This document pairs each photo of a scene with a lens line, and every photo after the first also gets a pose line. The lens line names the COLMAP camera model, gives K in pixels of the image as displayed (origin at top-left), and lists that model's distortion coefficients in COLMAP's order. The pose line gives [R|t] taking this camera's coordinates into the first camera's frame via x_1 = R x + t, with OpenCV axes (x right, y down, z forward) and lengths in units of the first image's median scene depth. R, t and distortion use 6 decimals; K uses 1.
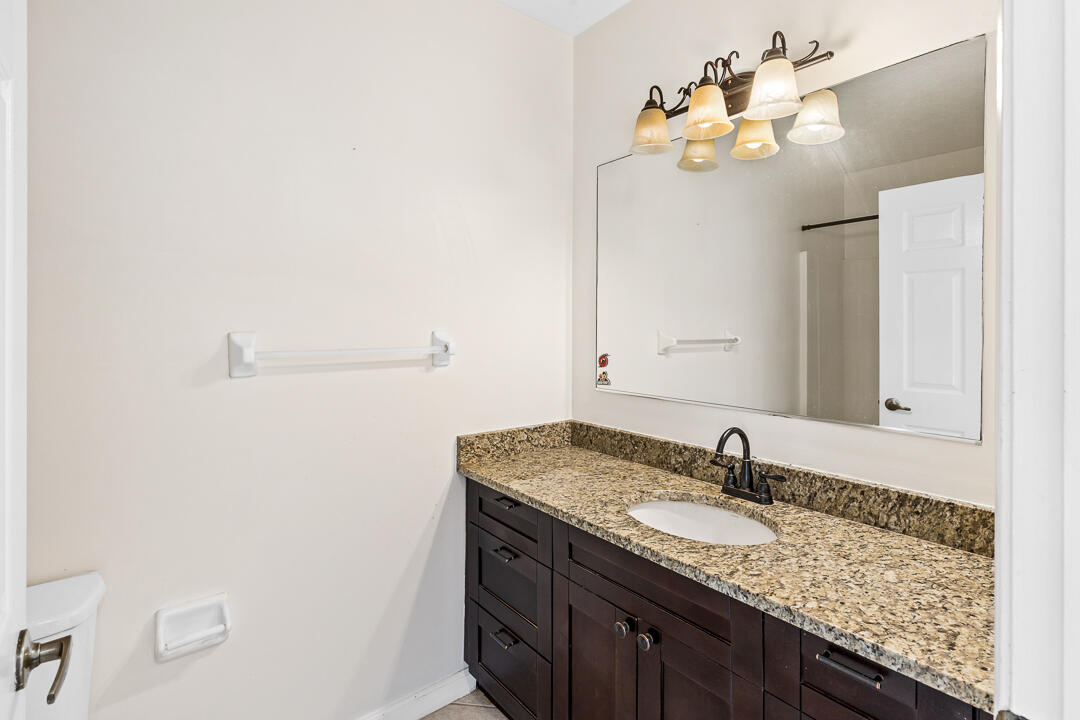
lens RADIAL K [[502.2, 0, 539.8], [0, 502.2, 357.9], [0, 0, 1]] dist [0.003409, -0.000840]
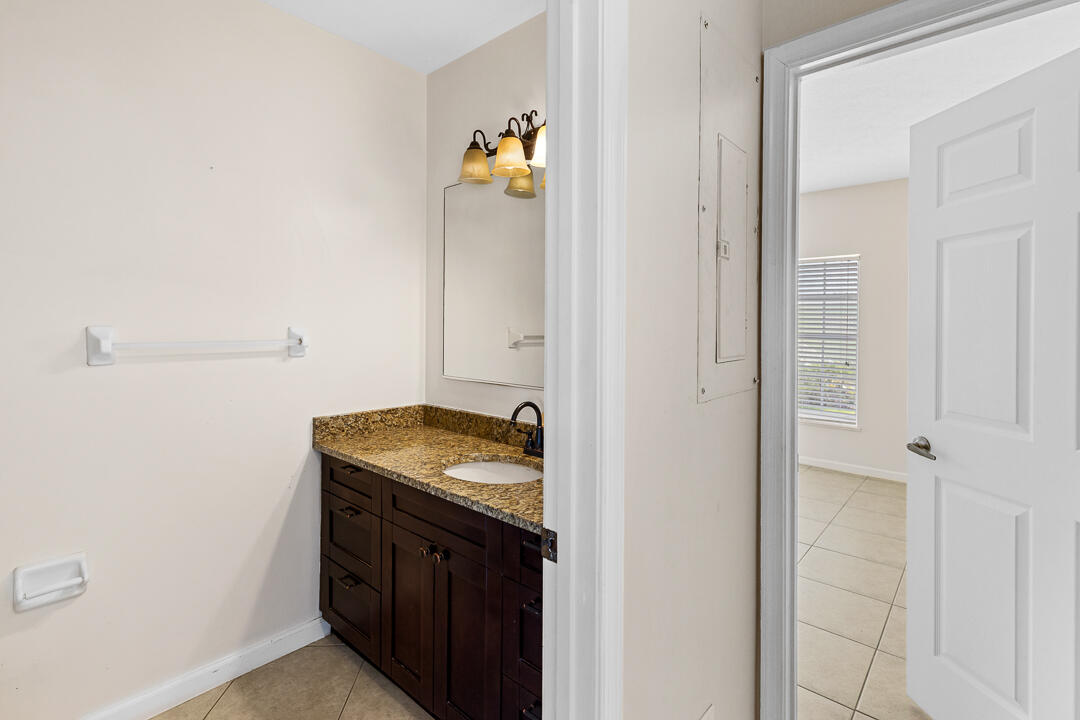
lens RADIAL K [[502.2, 0, 540.9], [0, 502.2, 354.5], [0, 0, 1]] dist [0.003409, -0.000840]
pose [[0.986442, -0.002931, 0.164083, 0.188158], [0.003241, 0.999993, -0.001621, 0.016203], [-0.164077, 0.002131, 0.986445, -0.265014]]
